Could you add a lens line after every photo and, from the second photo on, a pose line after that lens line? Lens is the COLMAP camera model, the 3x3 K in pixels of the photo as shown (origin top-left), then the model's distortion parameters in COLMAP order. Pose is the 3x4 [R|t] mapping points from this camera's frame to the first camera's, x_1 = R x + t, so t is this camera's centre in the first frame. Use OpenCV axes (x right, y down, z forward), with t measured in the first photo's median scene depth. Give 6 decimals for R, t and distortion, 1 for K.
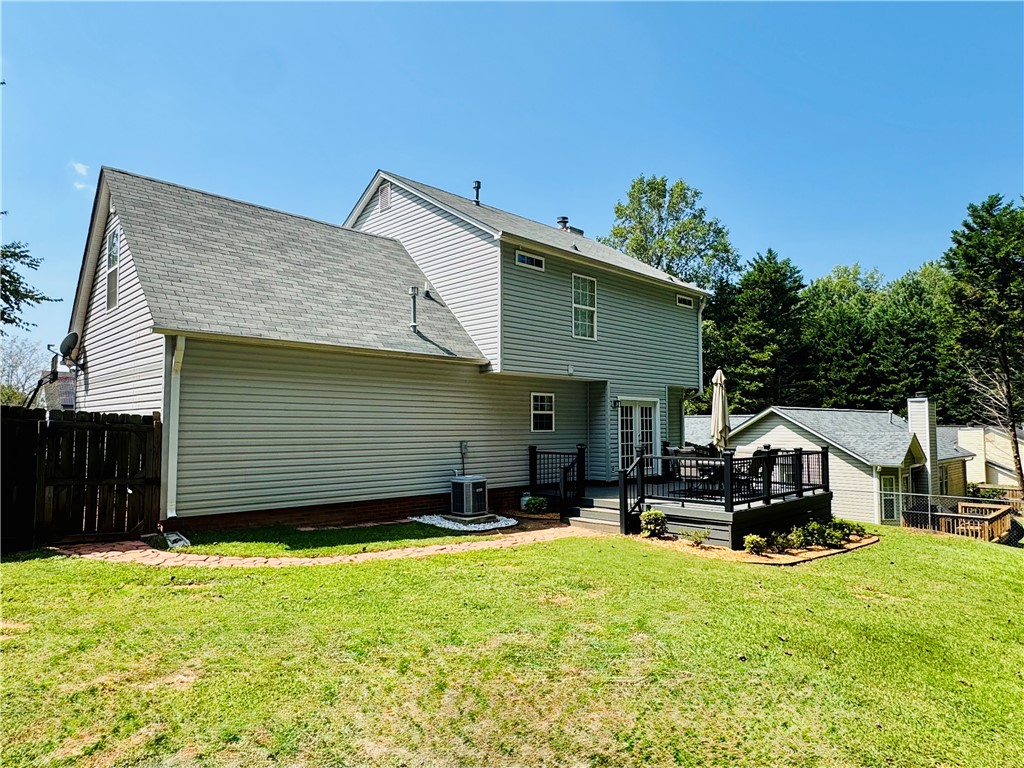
lens RADIAL K [[635.5, 0, 538.4], [0, 635.5, 391.0], [0, 0, 1]] dist [0.028275, -0.005219]
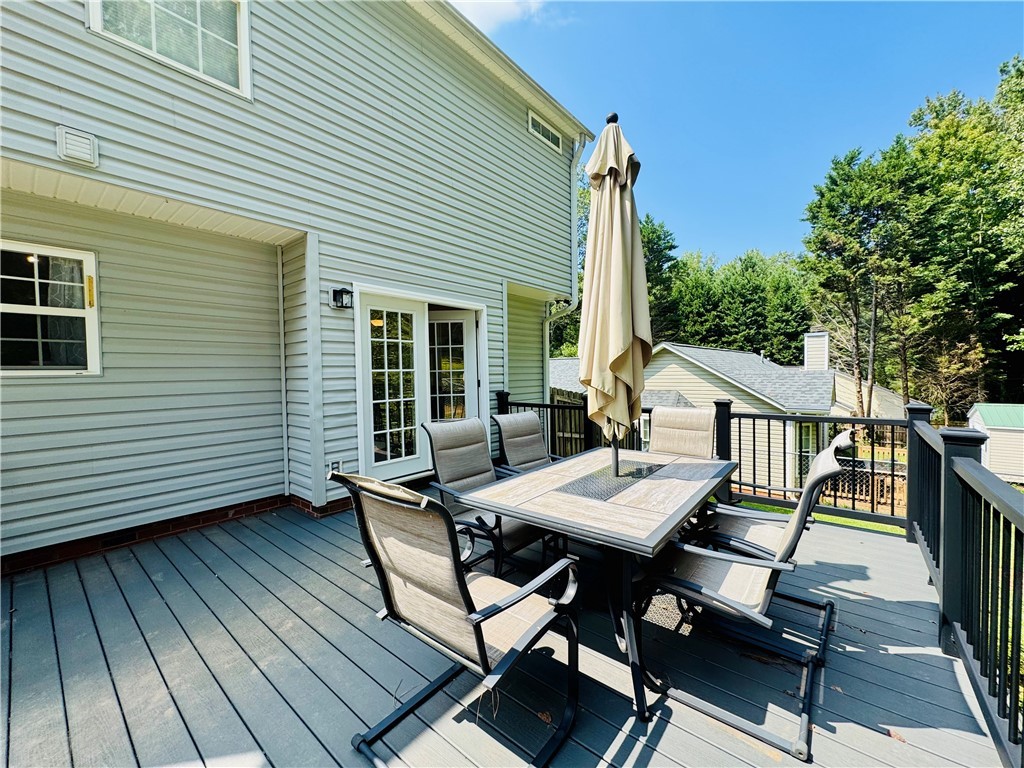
lens RADIAL K [[419.0, 0, 515.8], [0, 419.0, 387.6], [0, 0, 1]] dist [-0.004567, 0.000380]
pose [[0.997313, -0.015708, 0.071561, 0.089765], [0.009018, 0.995638, 0.092866, 0.021979], [-0.072708, -0.091971, 0.993104, 0.320324]]
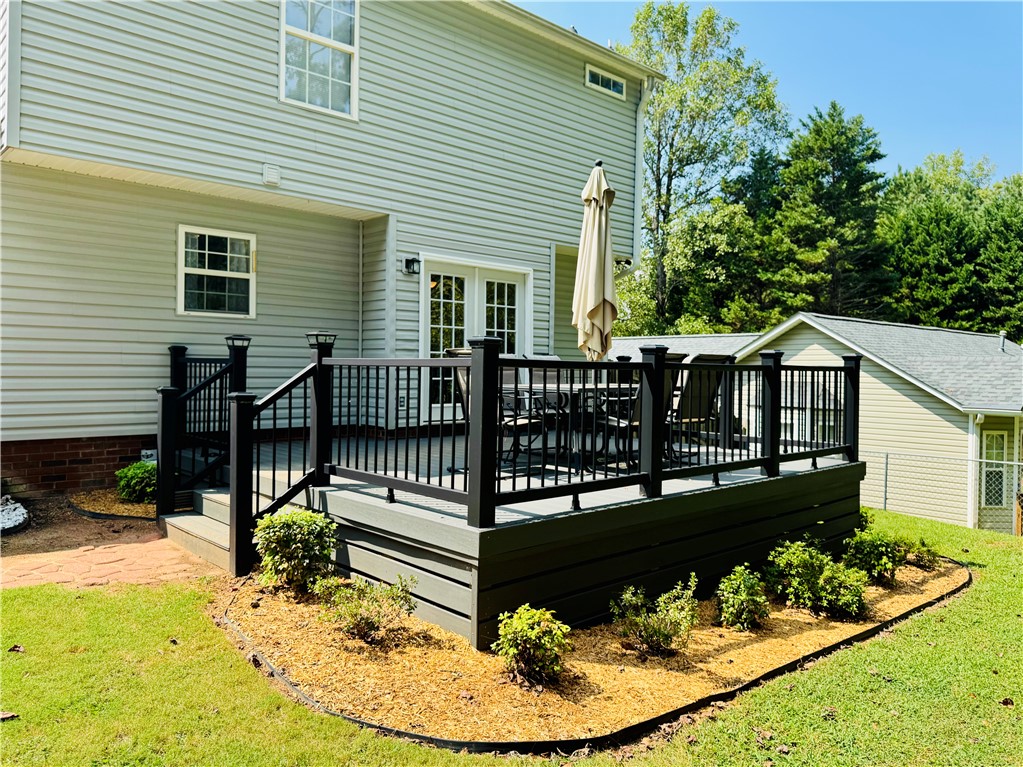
lens RADIAL K [[753.9, 0, 513.9], [0, 753.9, 379.5], [0, 0, 1]] dist [0.034182, -0.042257]
pose [[0.997809, 0.016371, -0.064104, 0.101849], [-0.011724, 0.997320, 0.072214, 0.027303], [0.065115, -0.071305, 0.995327, 0.192033]]
